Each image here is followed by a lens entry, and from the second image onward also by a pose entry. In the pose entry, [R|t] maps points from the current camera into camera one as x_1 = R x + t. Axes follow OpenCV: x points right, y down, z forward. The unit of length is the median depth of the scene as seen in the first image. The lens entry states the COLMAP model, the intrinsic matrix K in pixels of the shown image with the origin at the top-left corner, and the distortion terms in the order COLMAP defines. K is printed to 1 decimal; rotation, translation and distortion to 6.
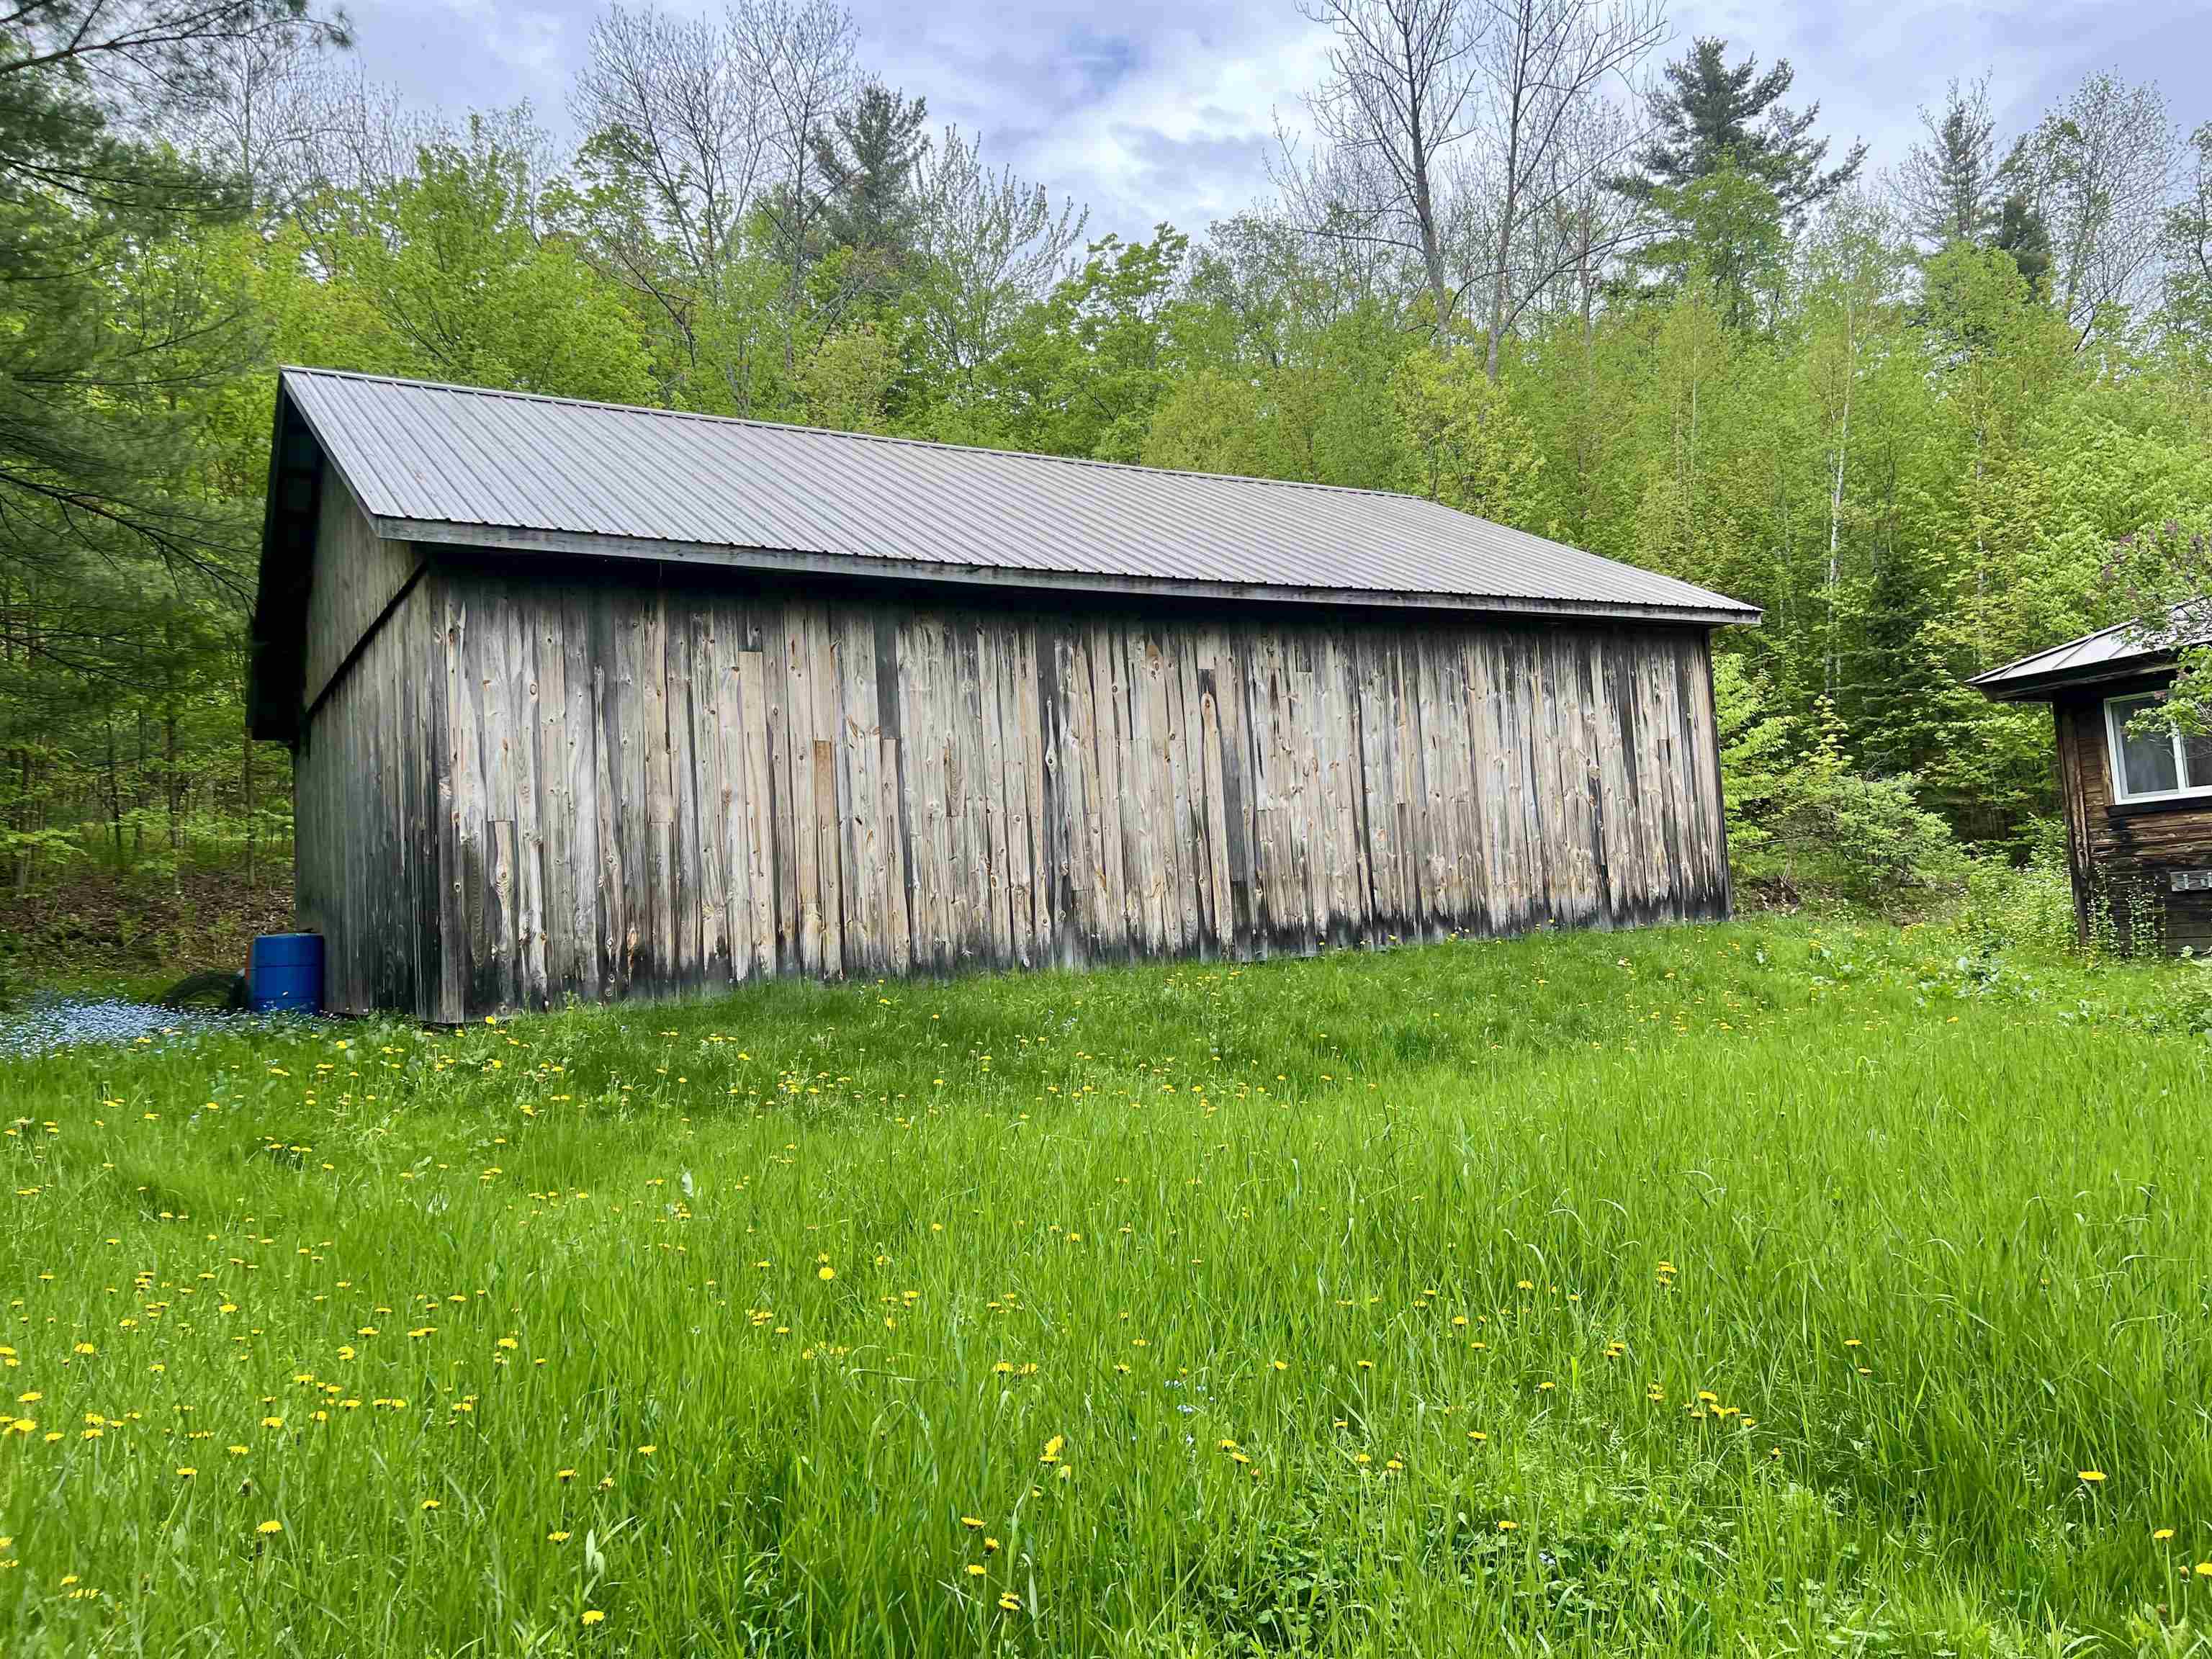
lens RADIAL K [[1638.0, 0, 1126.4], [0, 1638.0, 836.3], [0, 0, 1]] dist [0.032136, -0.052658]
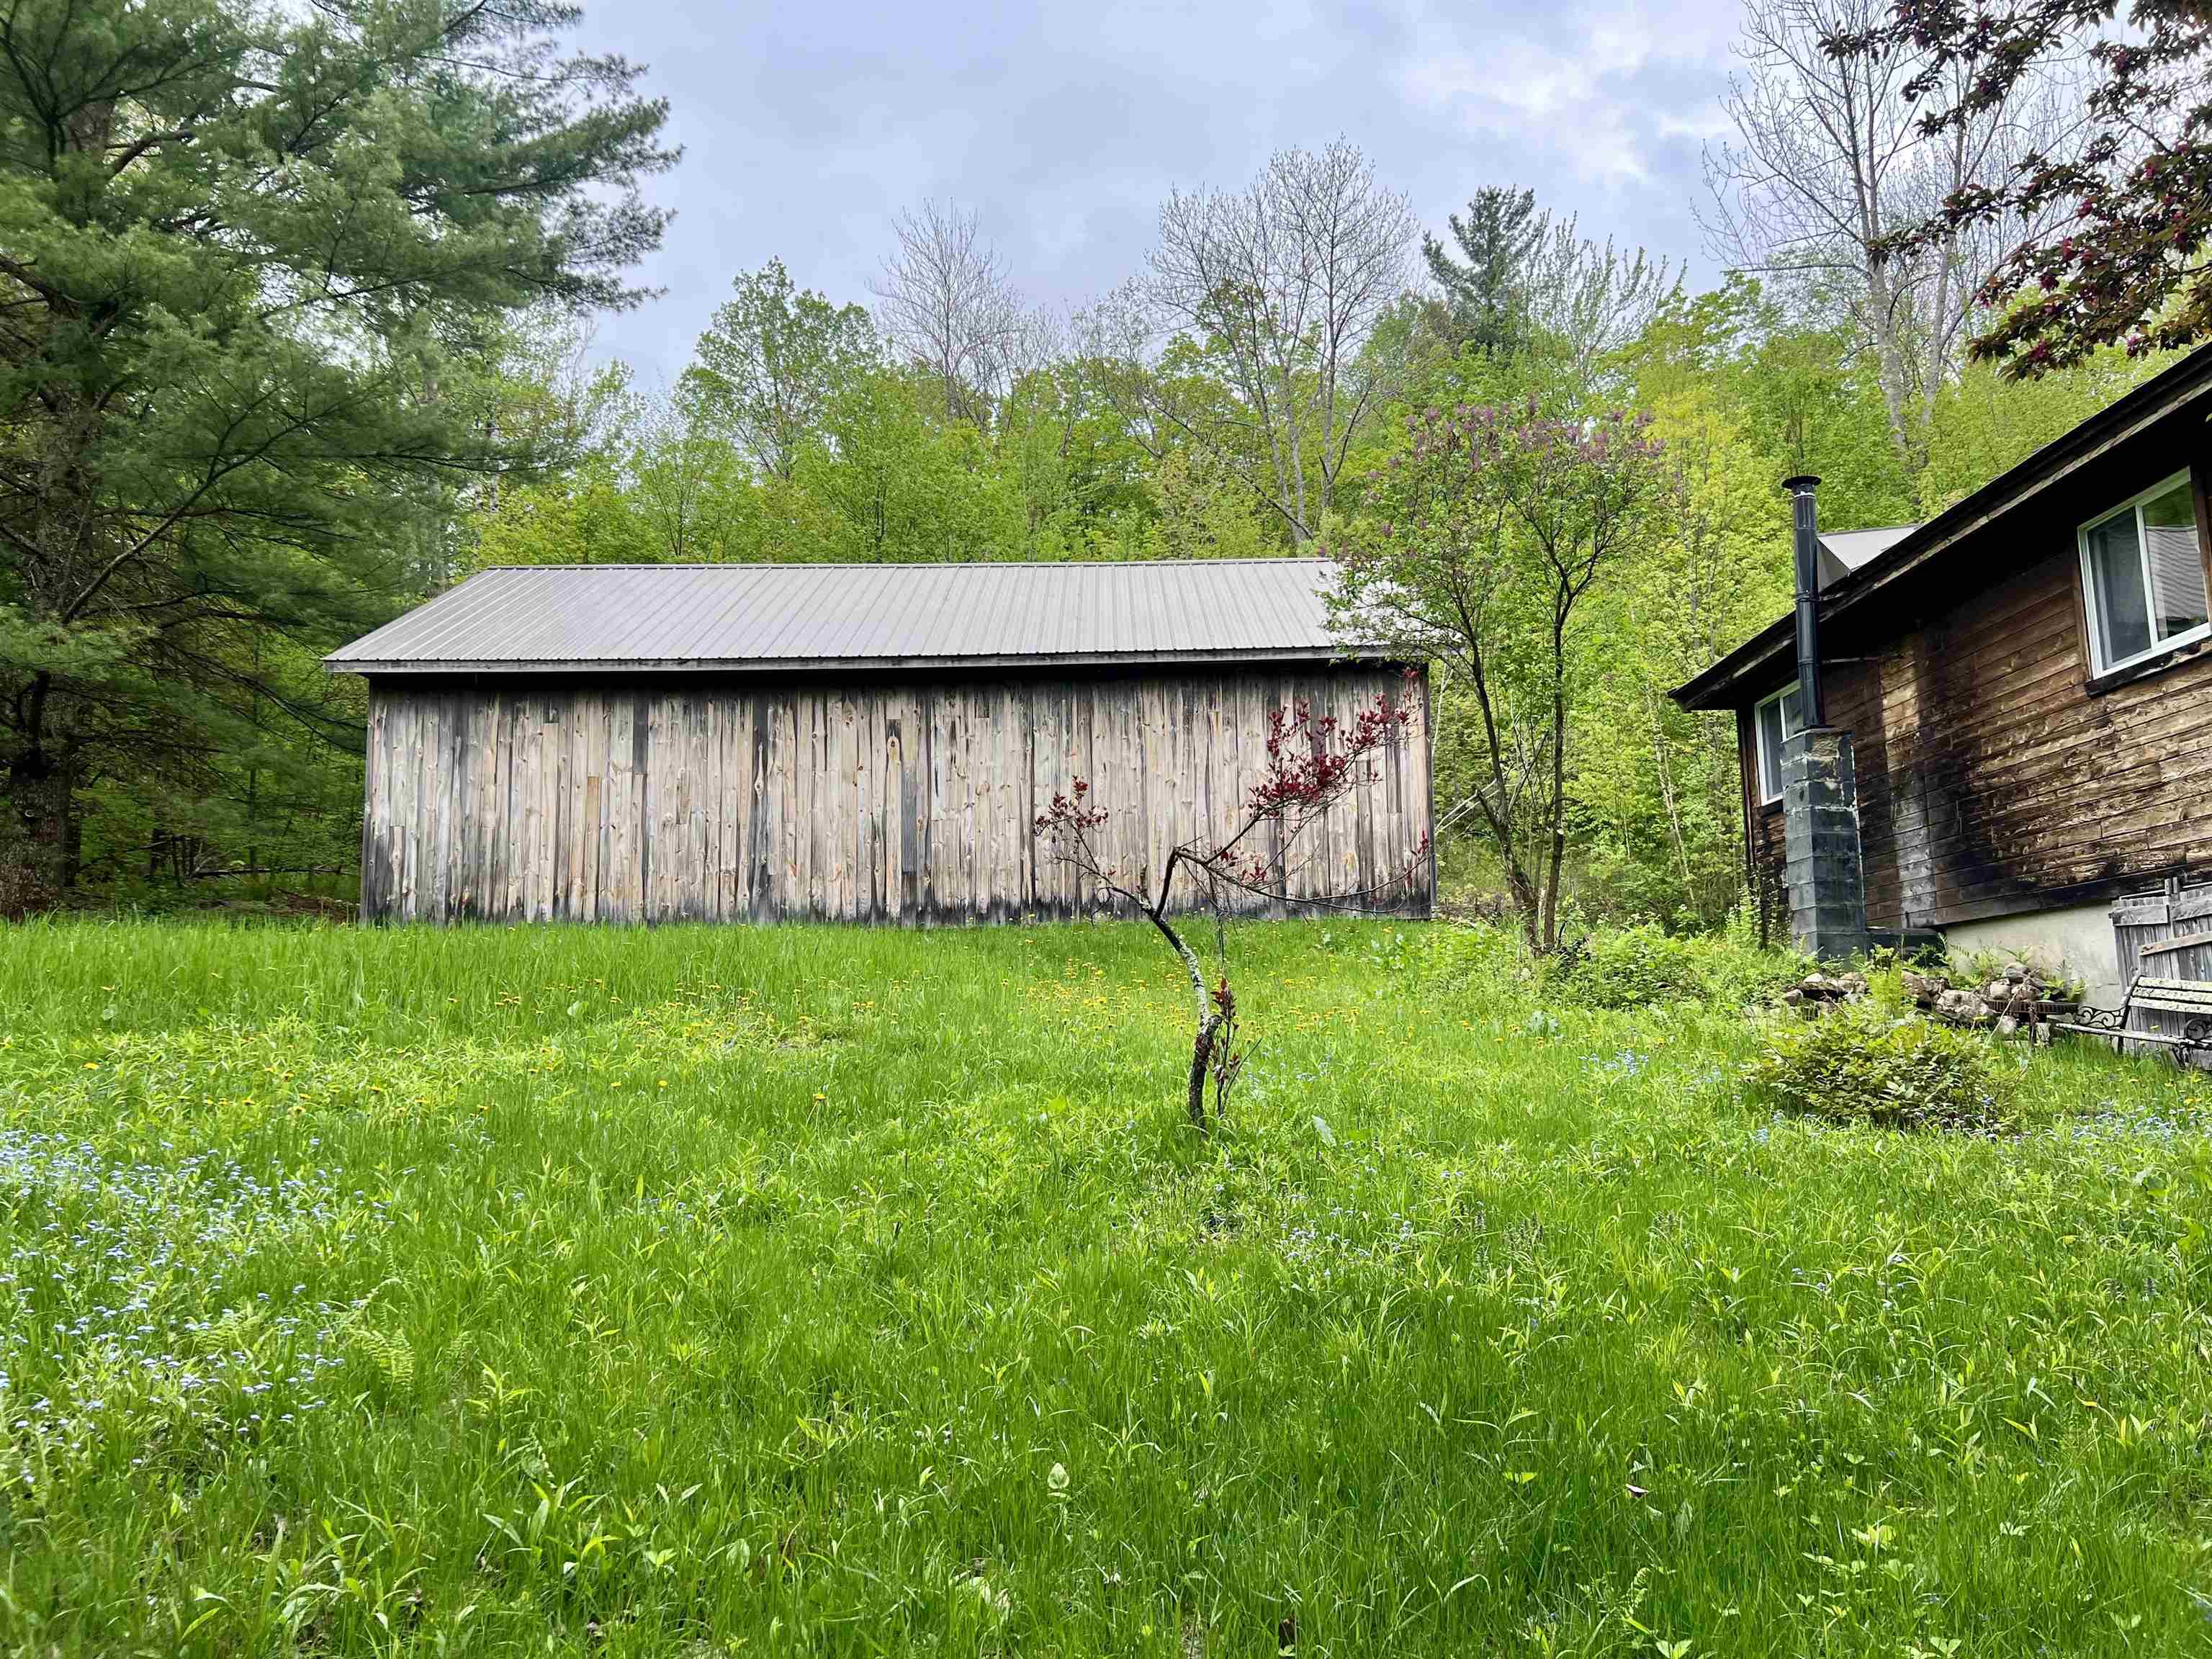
lens RADIAL K [[1638.0, 0, 1126.4], [0, 1638.0, 836.3], [0, 0, 1]] dist [0.032136, -0.052658]
pose [[0.860336, -0.014489, -0.509522, 0.795870], [-0.007977, 0.999091, -0.041880, 0.046343], [0.509666, 0.040095, 0.859438, -0.079367]]
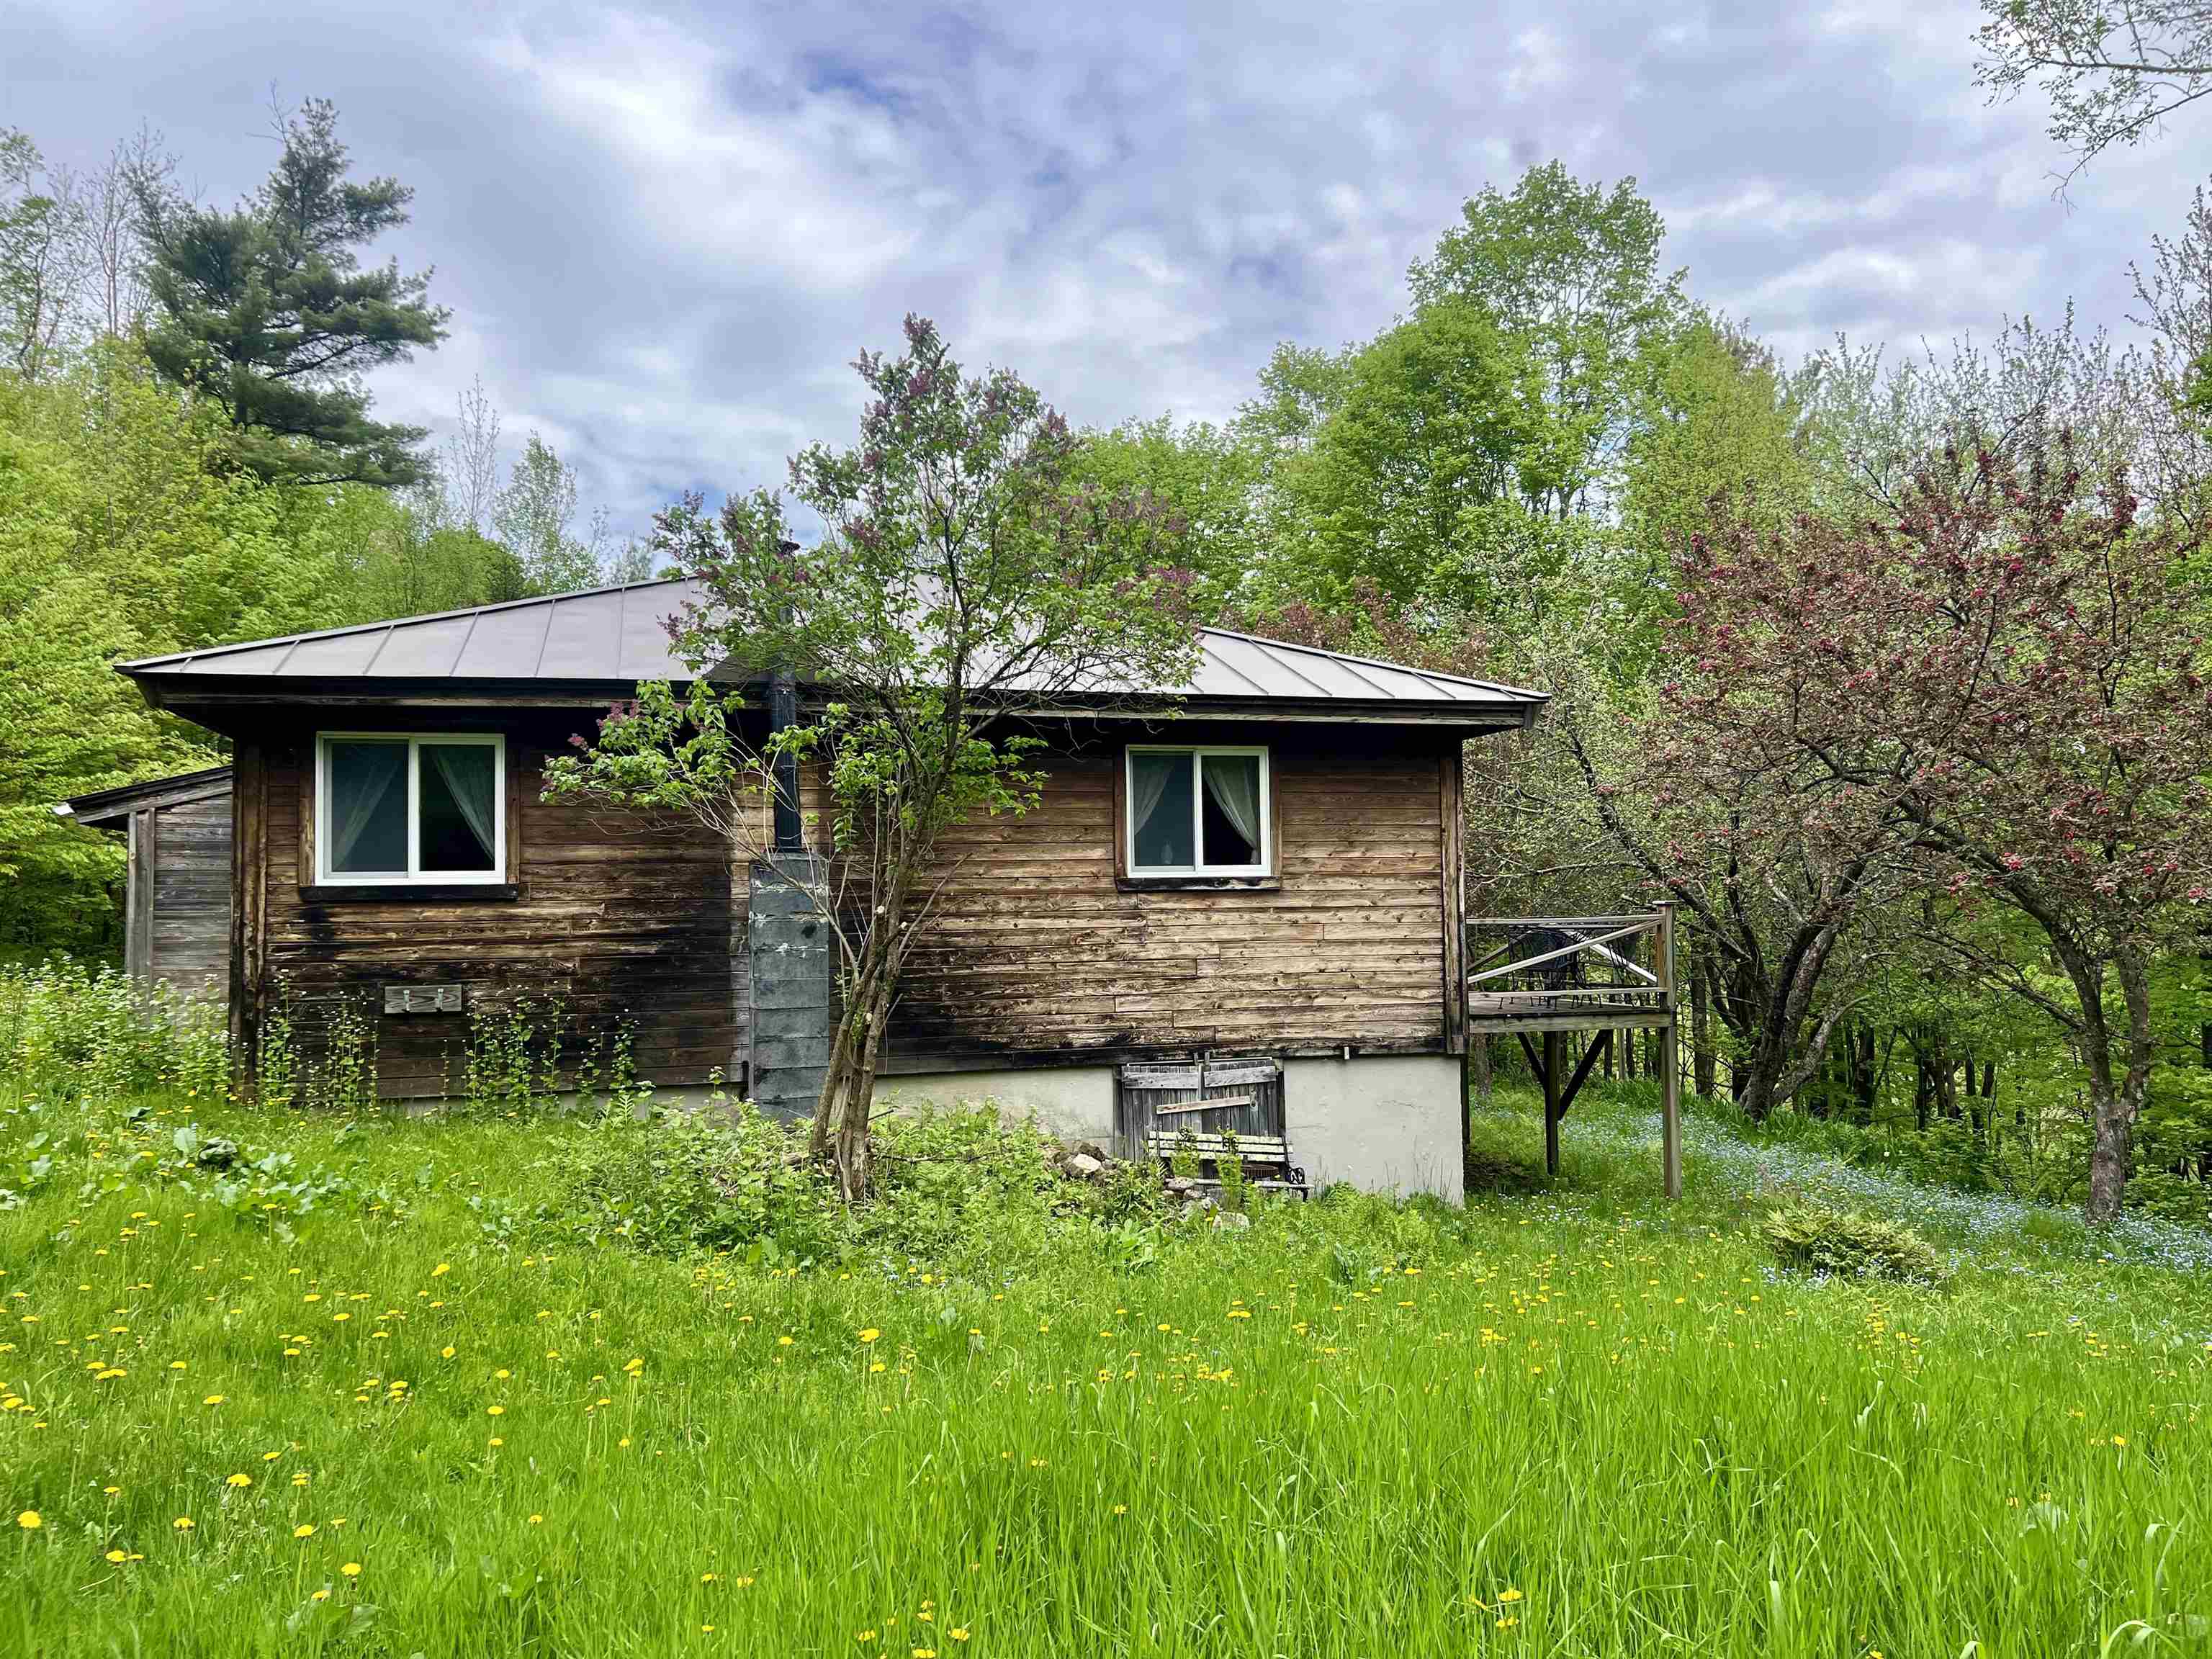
lens RADIAL K [[1695.2, 0, 1116.4], [0, 1695.2, 827.5], [0, 0, 1]] dist [0.147911, -0.285321]
pose [[0.260537, 0.120193, 0.957953, -0.005590], [-0.058816, 0.992354, -0.108513, 0.015763], [-0.963671, -0.028071, 0.265614, 0.495084]]
